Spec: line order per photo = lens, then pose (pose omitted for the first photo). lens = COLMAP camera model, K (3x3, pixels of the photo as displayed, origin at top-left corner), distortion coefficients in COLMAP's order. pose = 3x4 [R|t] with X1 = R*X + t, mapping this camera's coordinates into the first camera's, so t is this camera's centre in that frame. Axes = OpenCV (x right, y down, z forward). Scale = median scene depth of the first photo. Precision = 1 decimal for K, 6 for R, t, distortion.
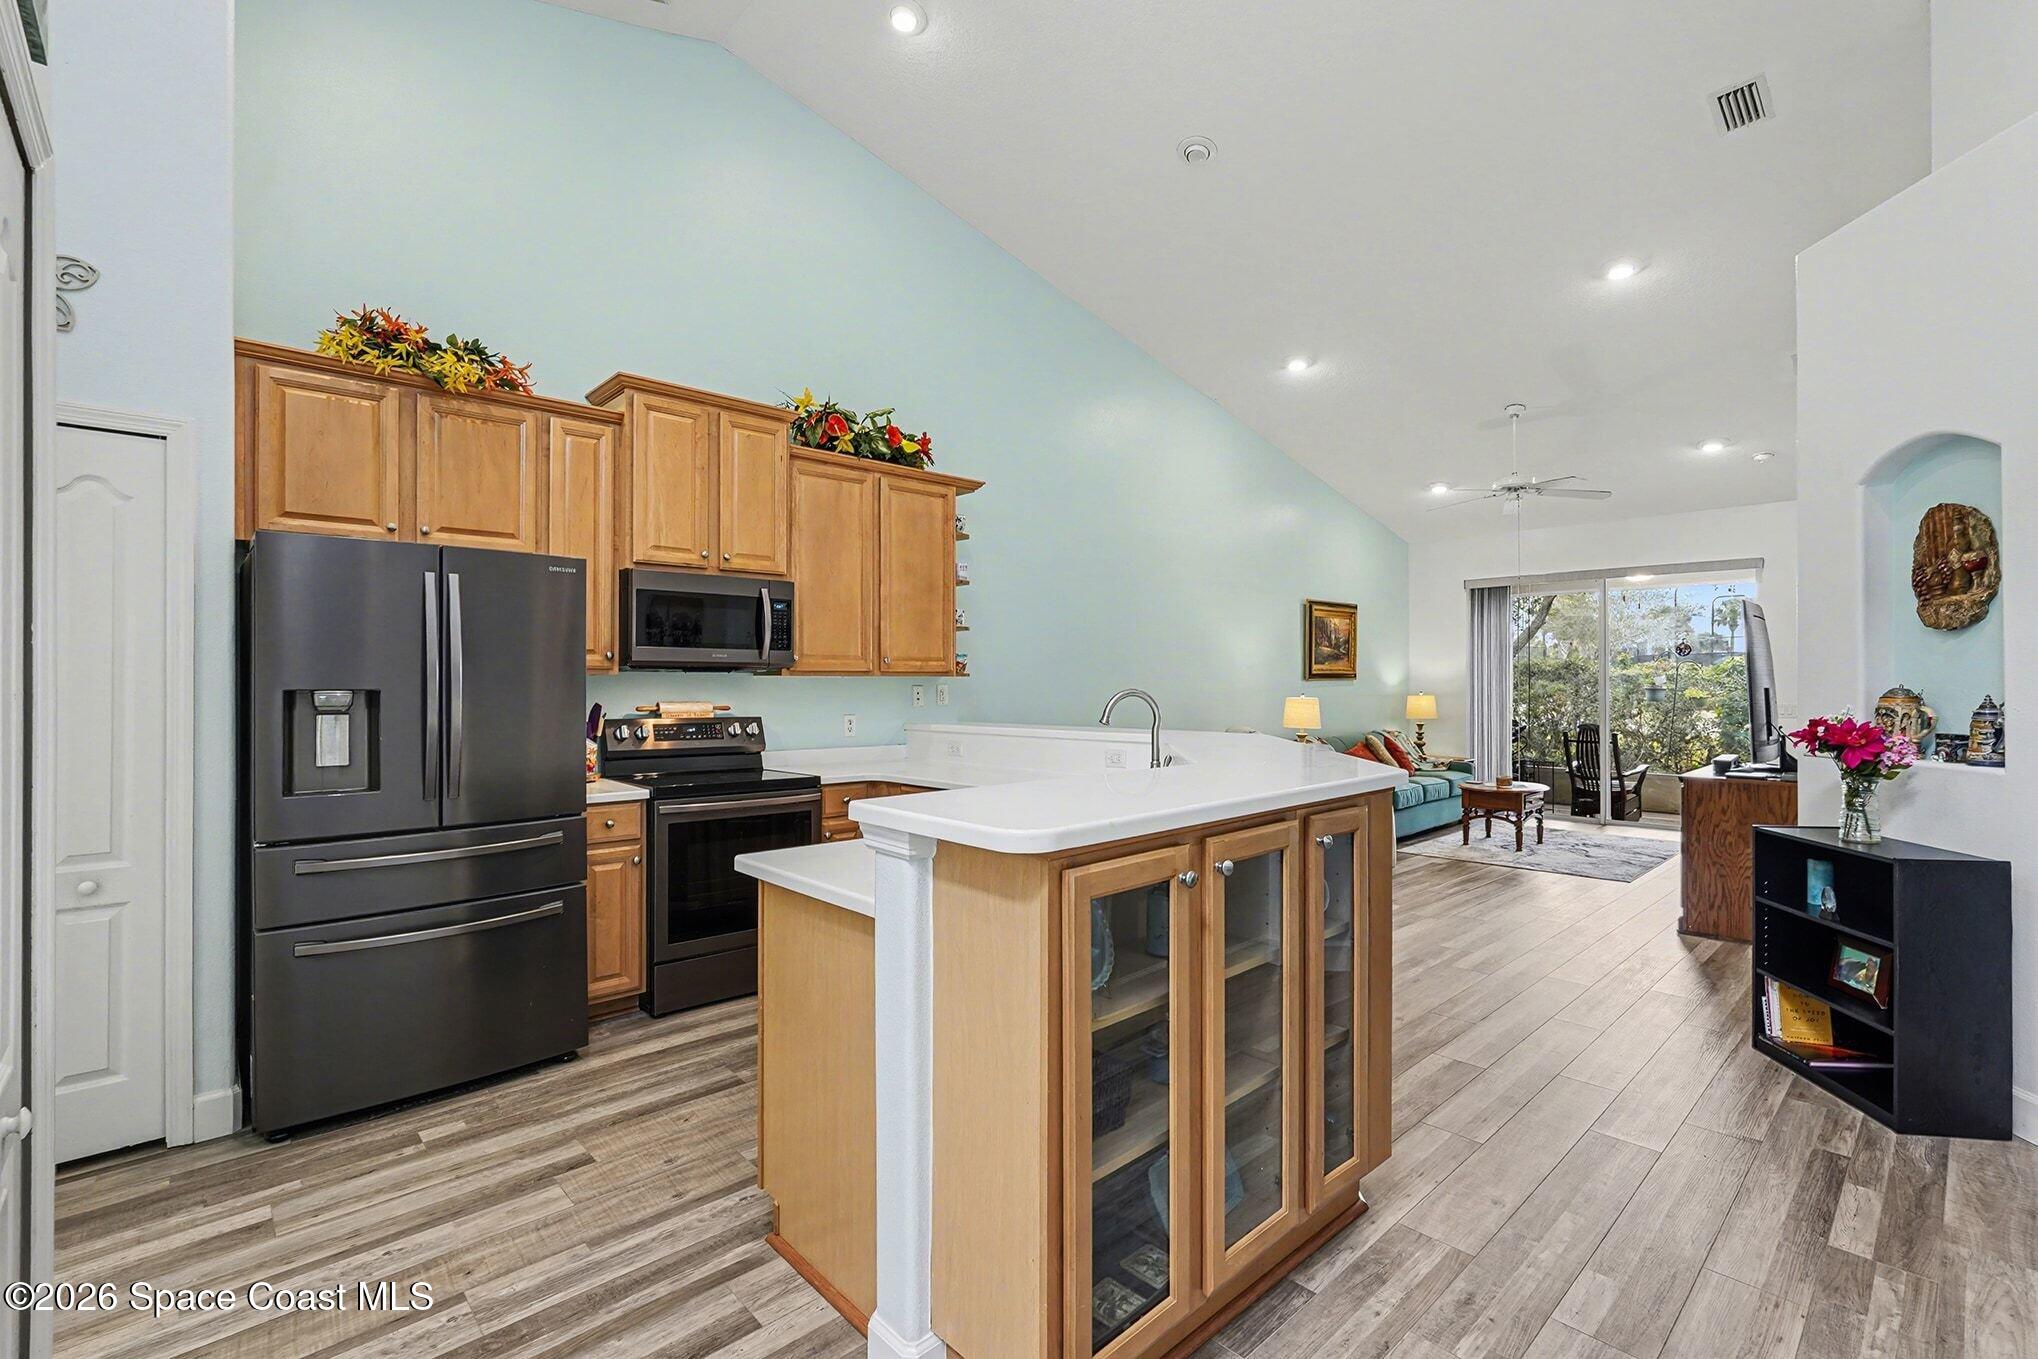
lens RADIAL K [[889.0, 0, 1019.0], [0, 889.0, 679.5], [0, 0, 1]] dist [-0.040843, 0.014054]
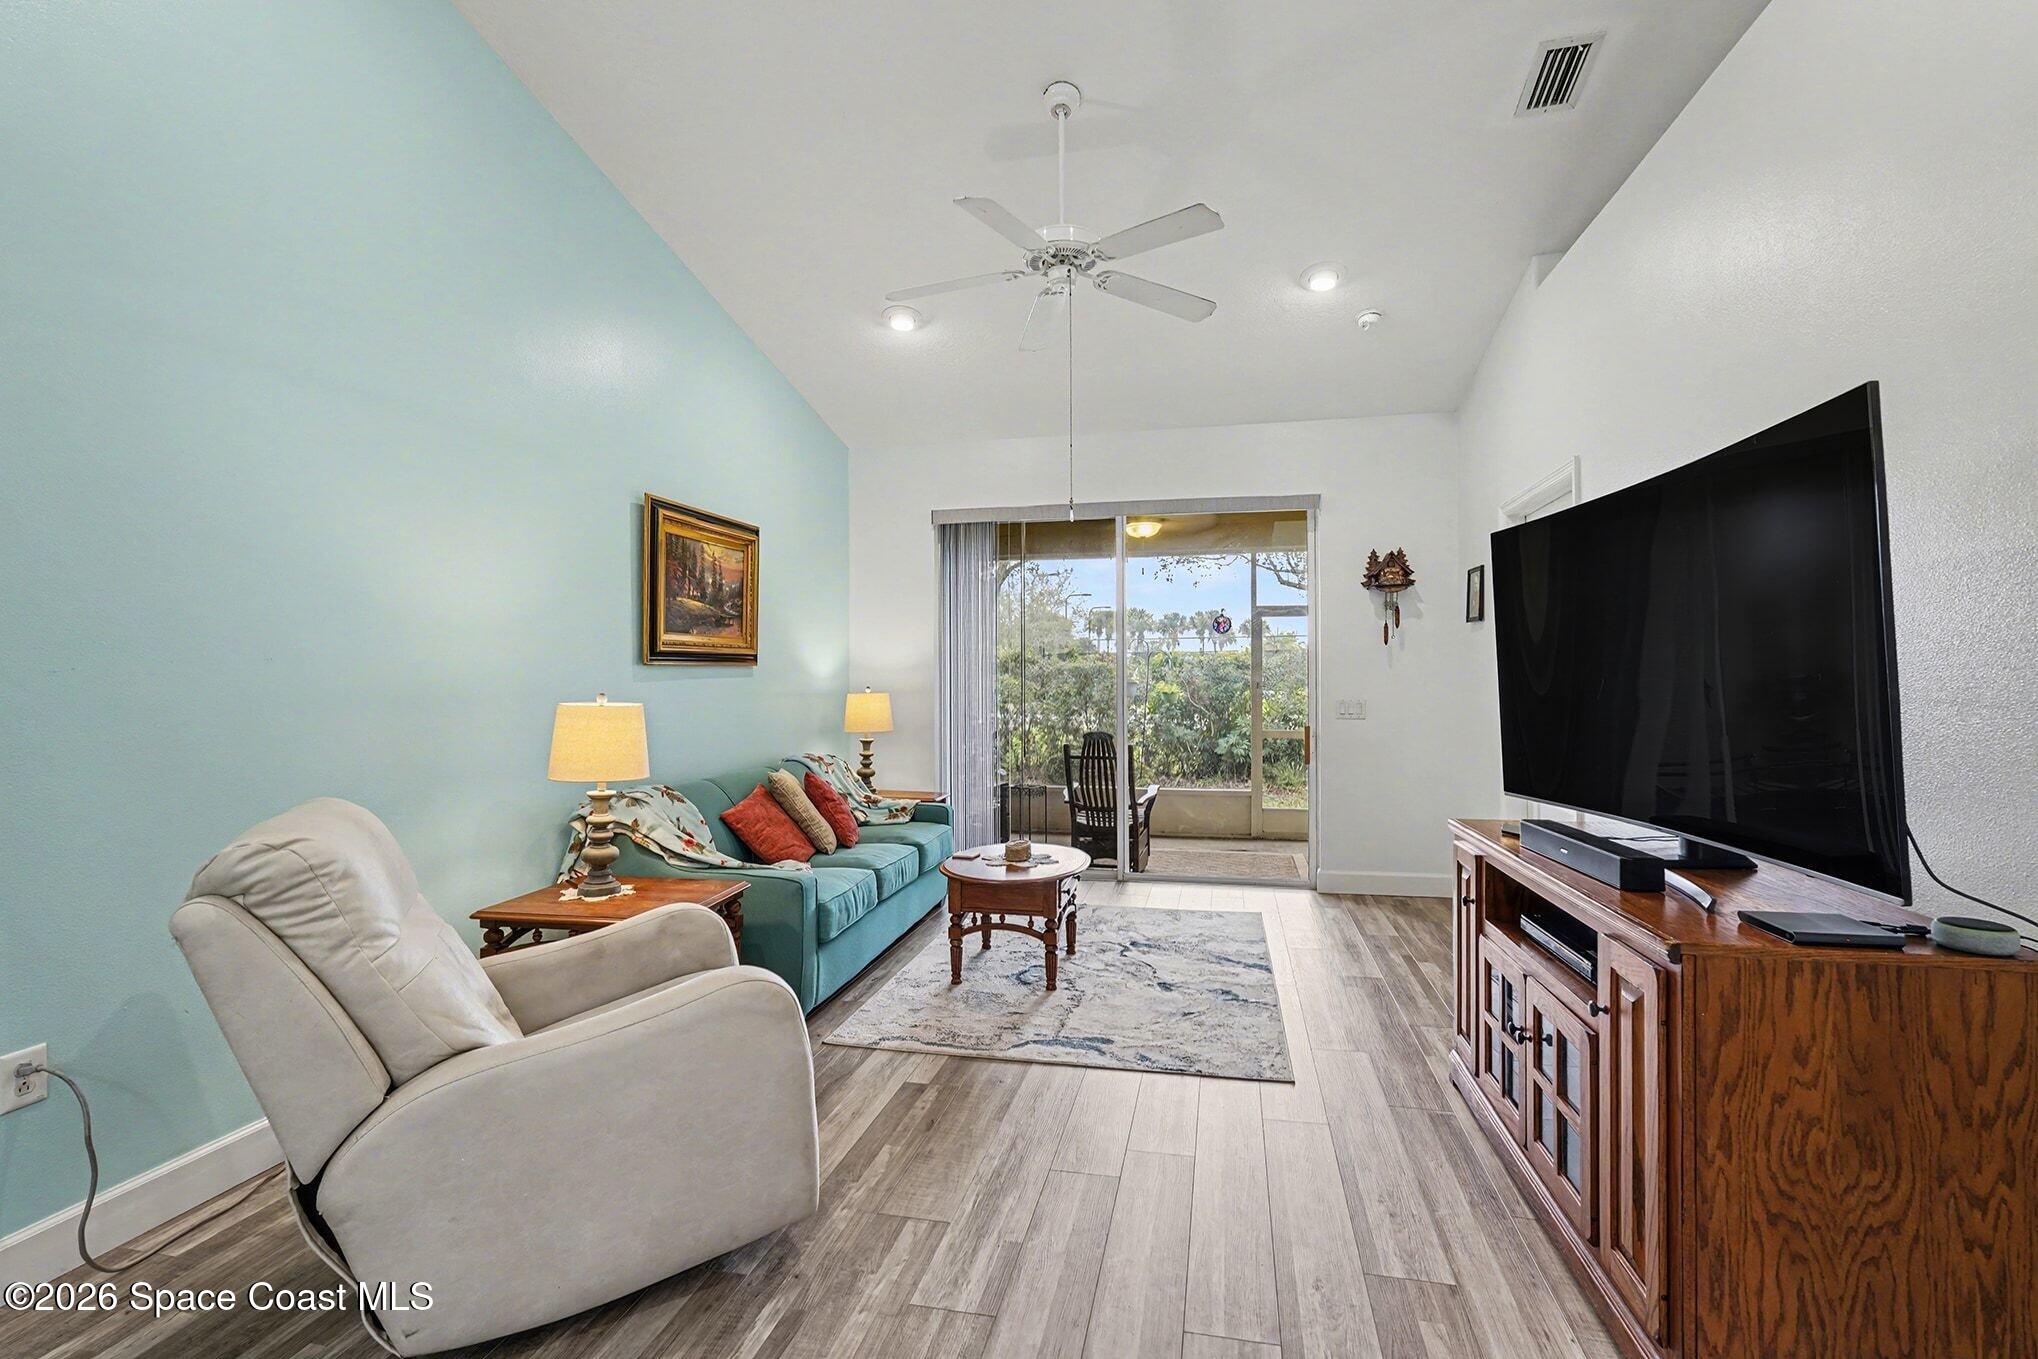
lens RADIAL K [[889.0, 0, 1019.0], [0, 889.0, 679.5], [0, 0, 1]] dist [-0.040843, 0.014054]
pose [[0.821618, -0.002957, 0.570031, 0.218391], [0.001554, 0.999994, 0.002948, 0.007817], [-0.570037, -0.001536, 0.821618, 0.495878]]
